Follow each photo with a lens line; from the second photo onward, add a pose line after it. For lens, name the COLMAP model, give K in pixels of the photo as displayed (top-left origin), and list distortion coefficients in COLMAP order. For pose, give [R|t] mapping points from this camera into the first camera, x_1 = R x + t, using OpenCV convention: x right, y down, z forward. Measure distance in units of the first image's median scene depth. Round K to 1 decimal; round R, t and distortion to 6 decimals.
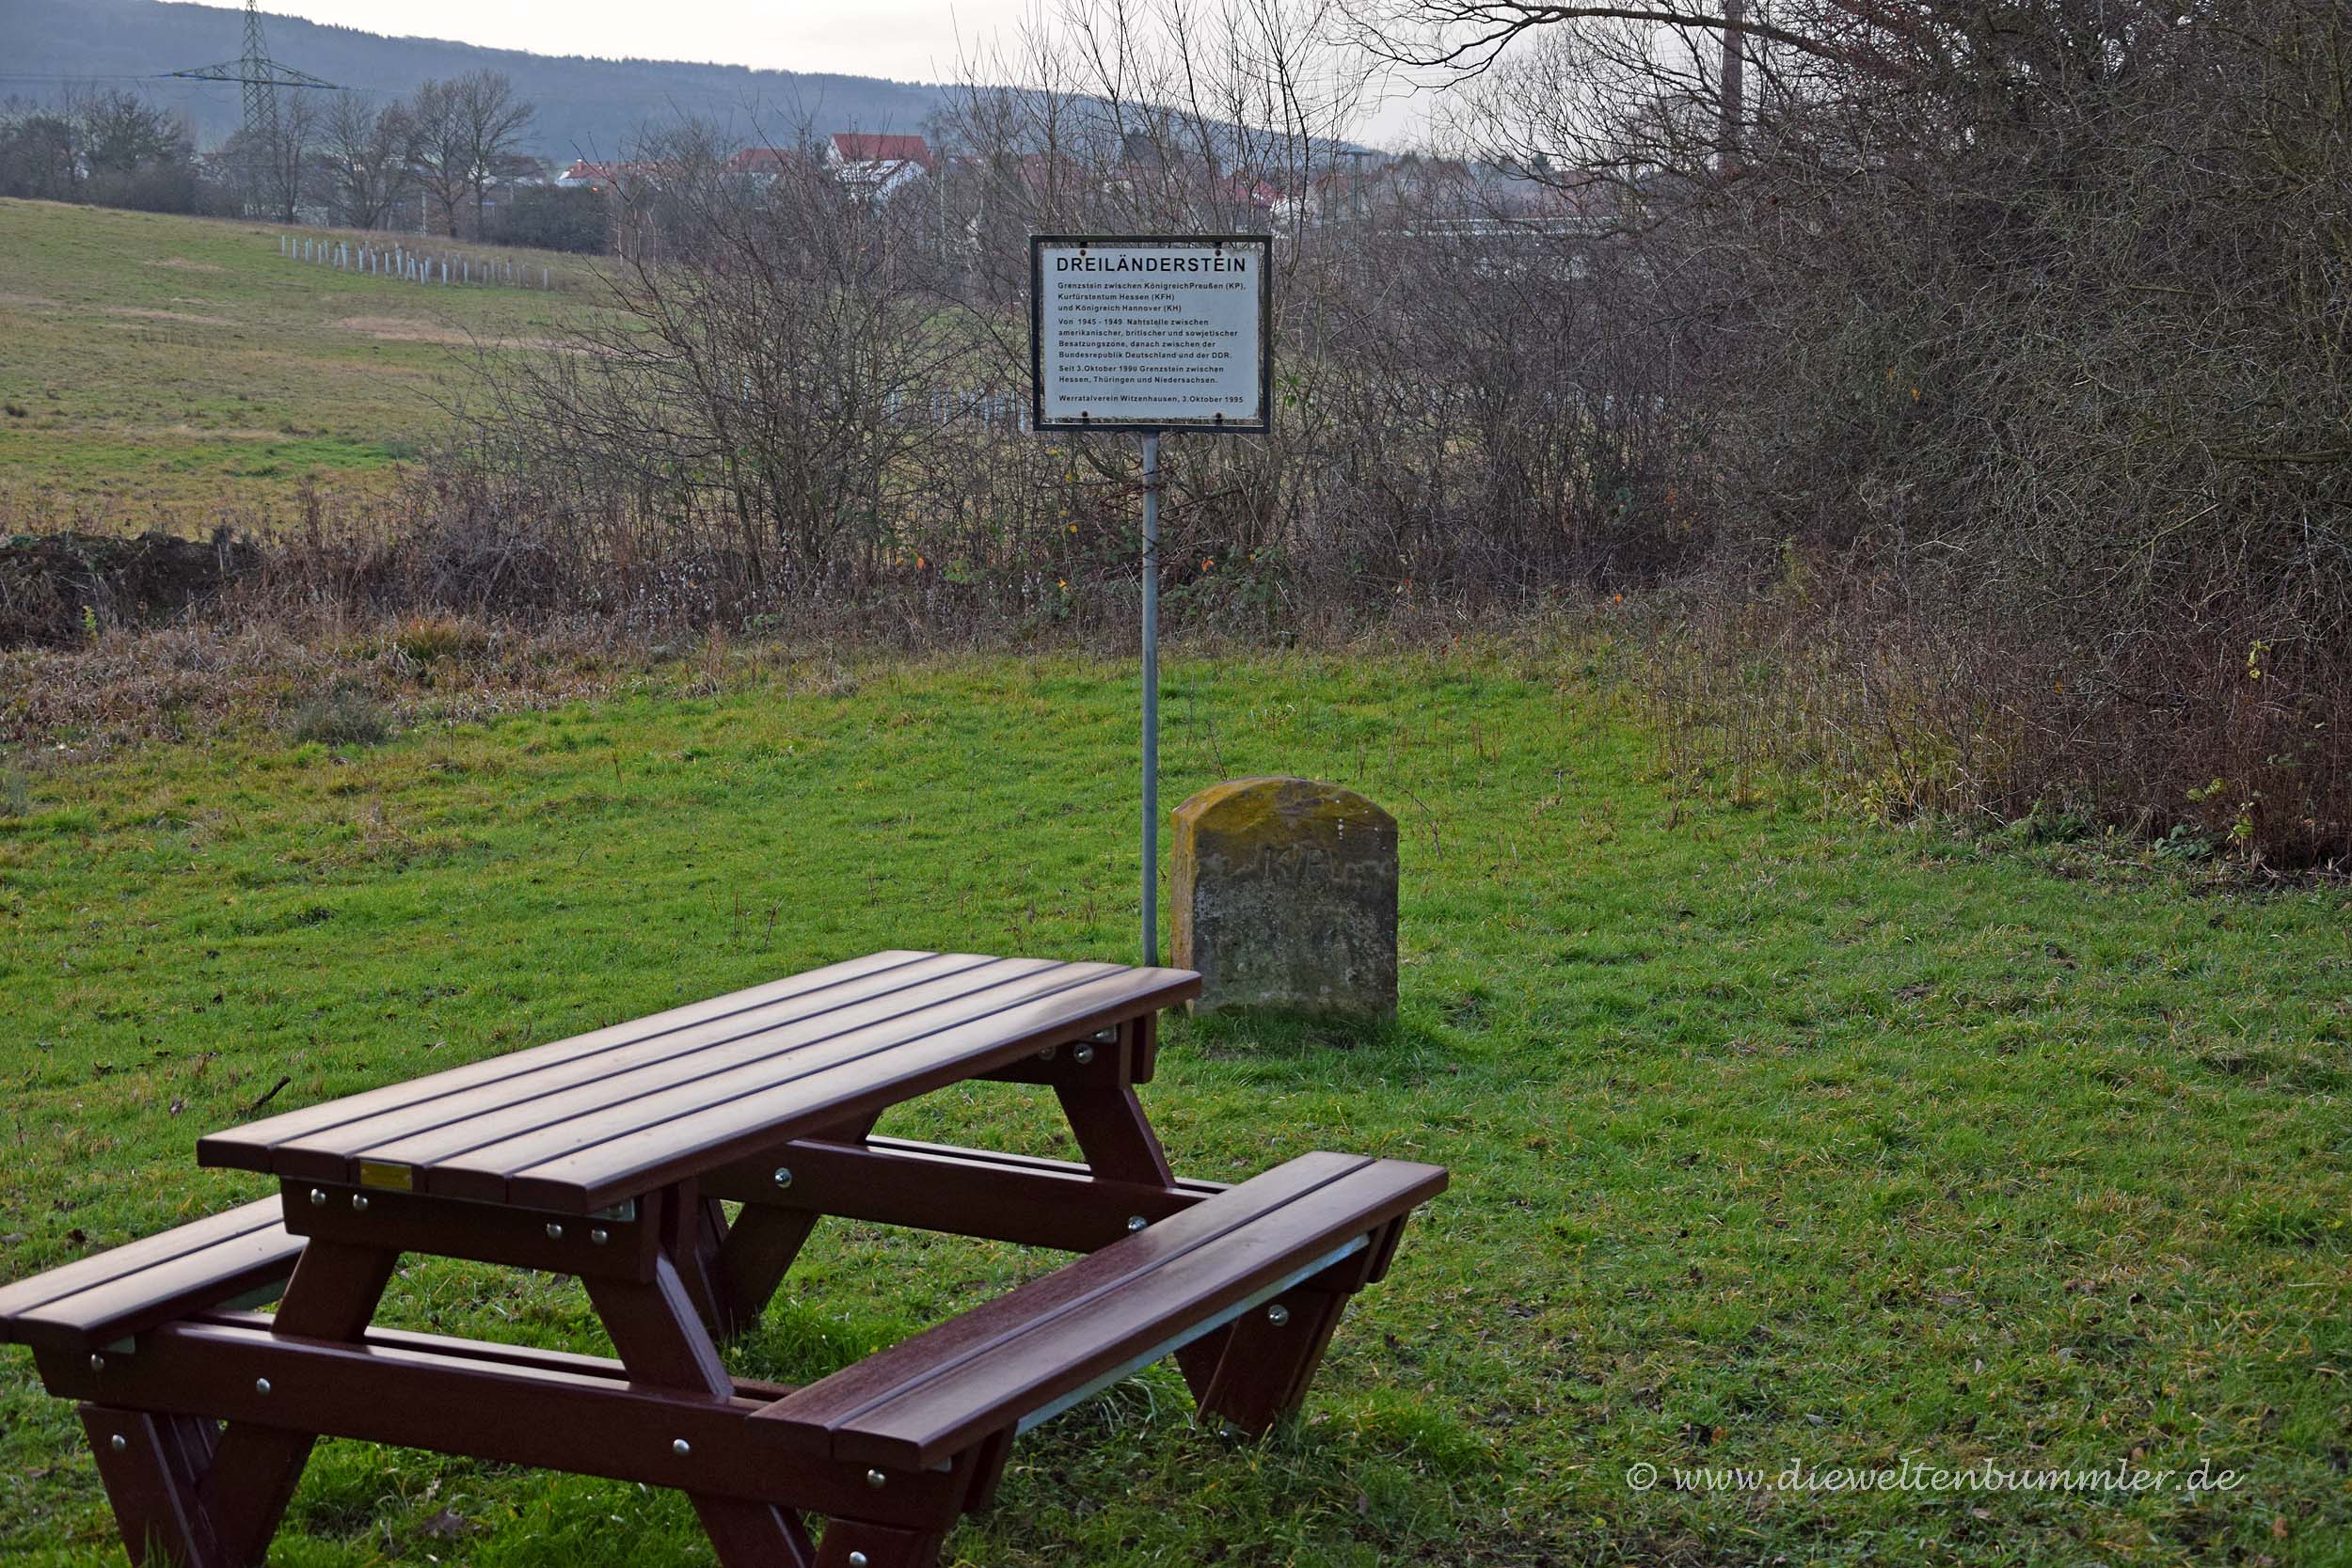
lens RADIAL K [[3481.3, 0, 1180.1], [0, 3481.3, 785.6], [0, 0, 1]] dist [0.185033, 0.000000]
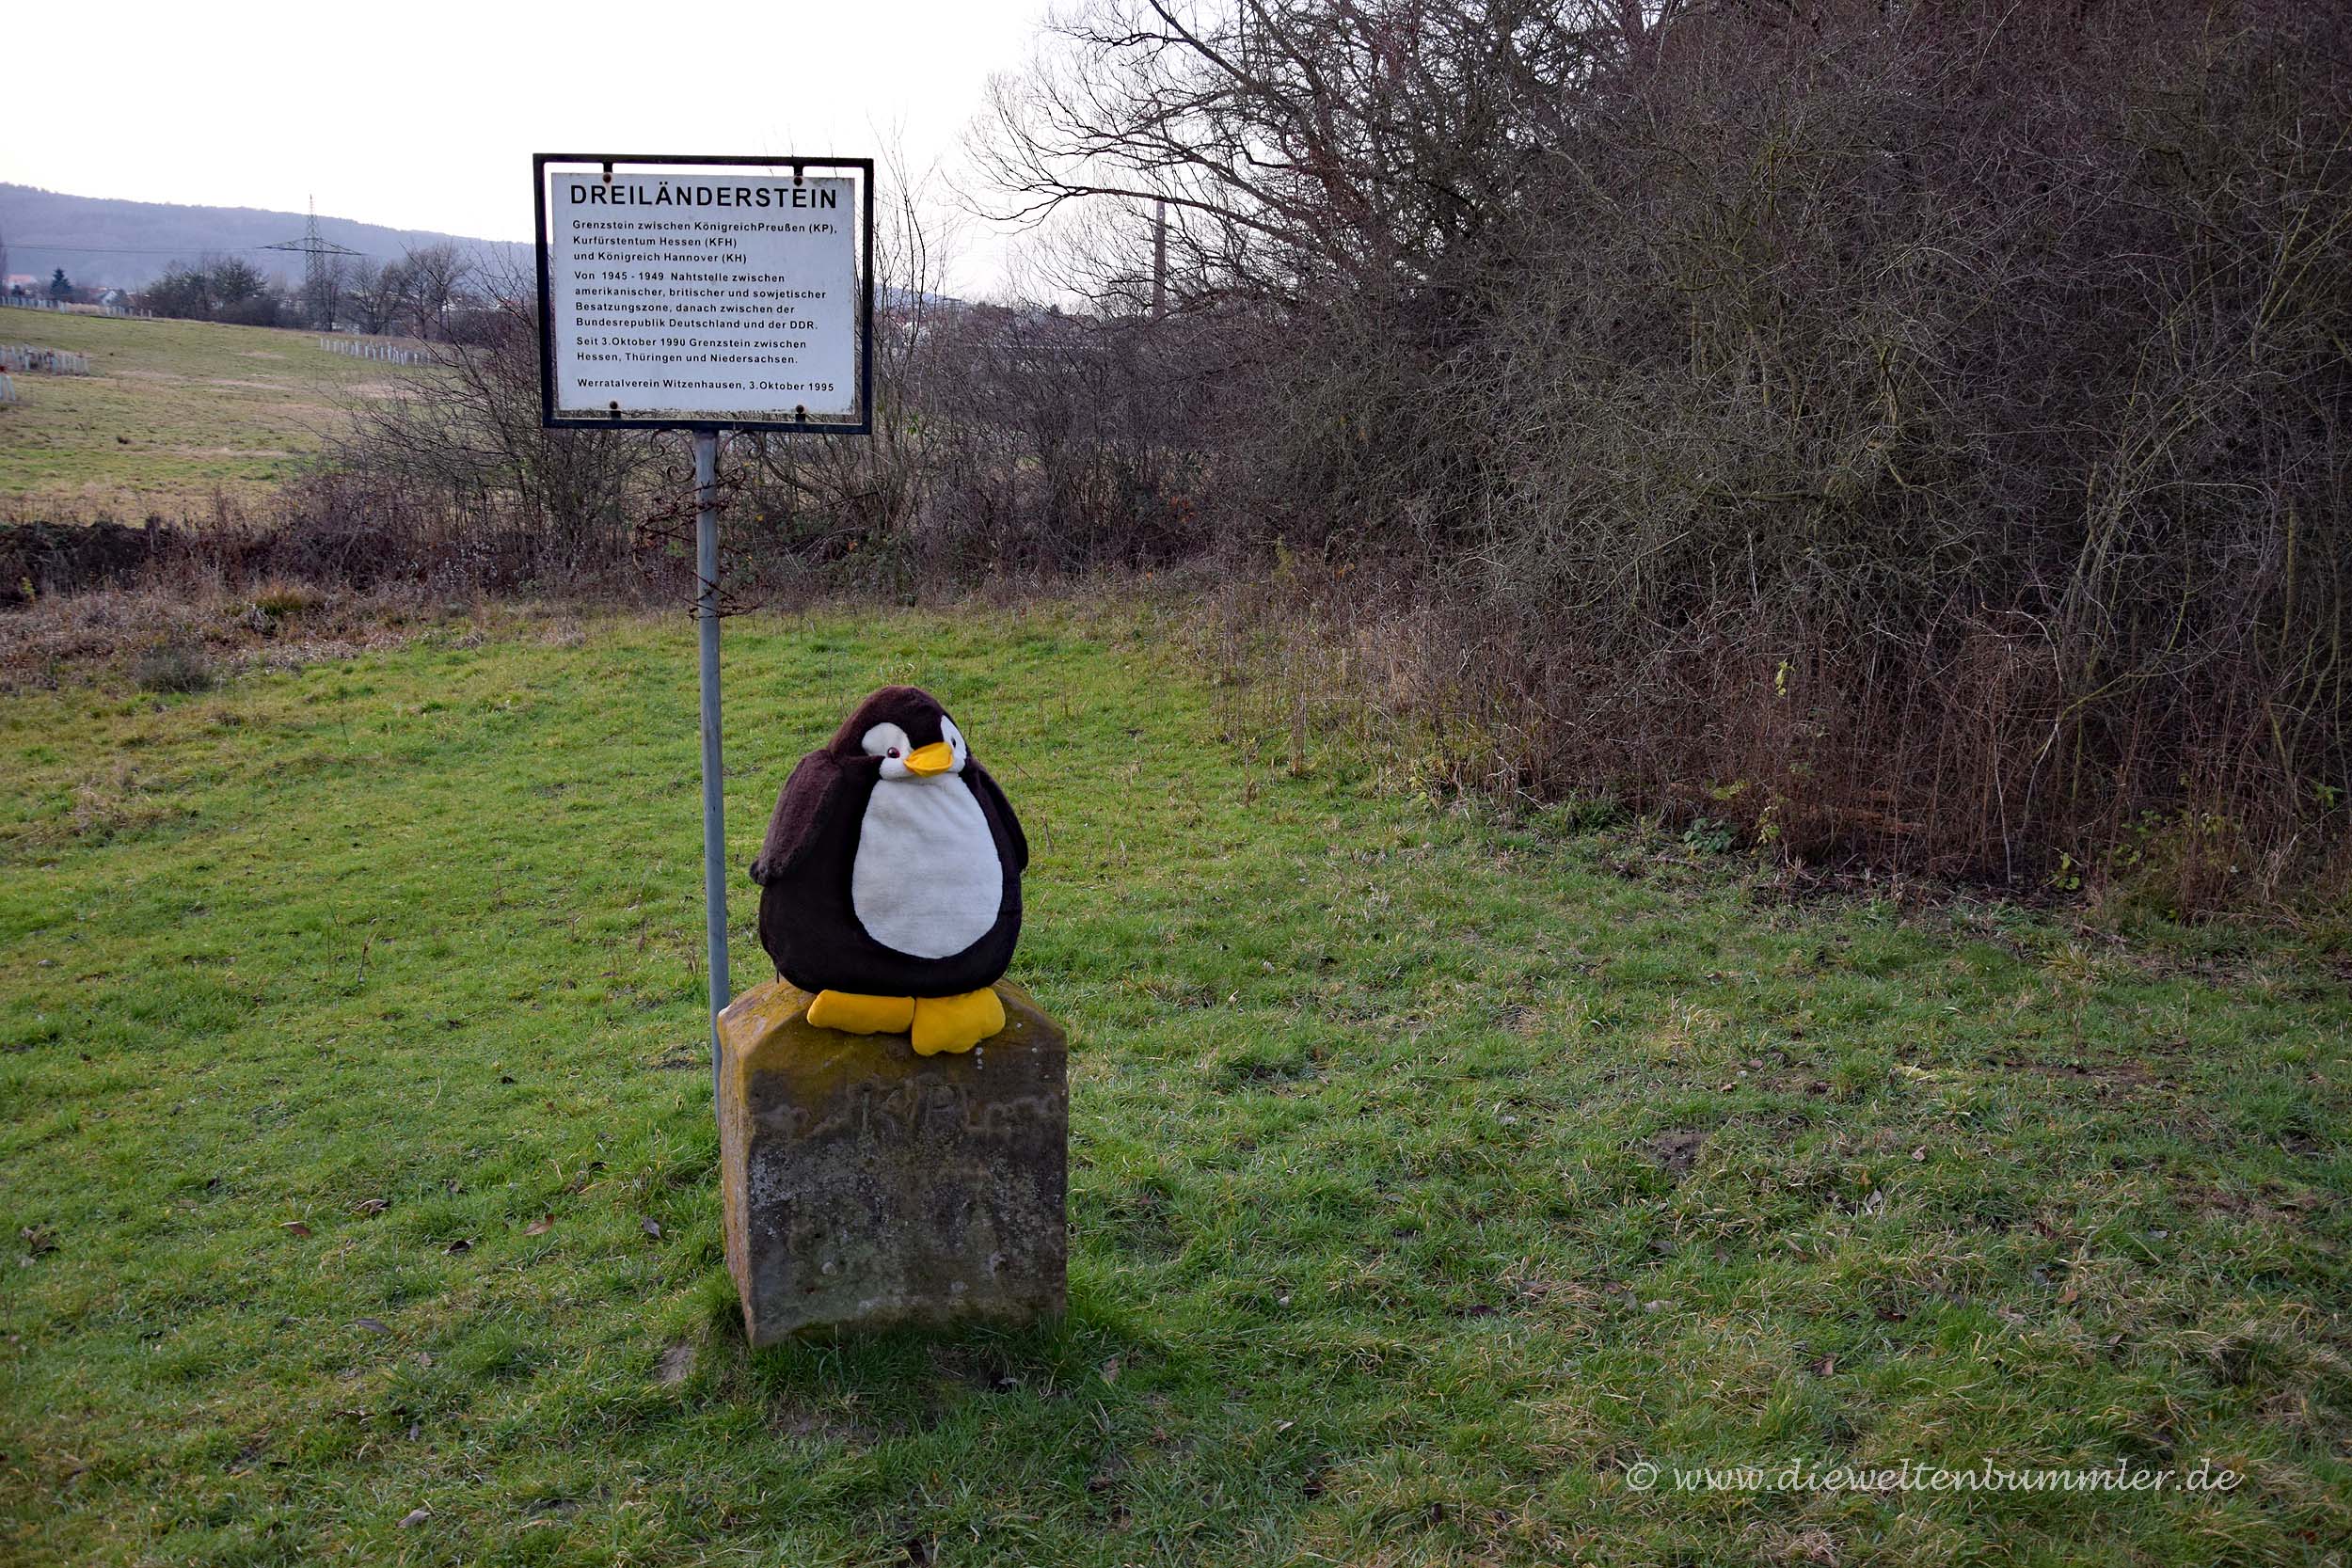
lens RADIAL K [[1853.7, 0, 1186.0], [0, 1853.7, 792.5], [0, 0, 1]] dist [-0.120855, 0.056557]
pose [[0.984465, -0.010718, 0.175251, 0.011055], [-0.002991, 0.996966, 0.077780, -0.028153], [-0.175553, -0.077096, 0.981447, 0.301468]]
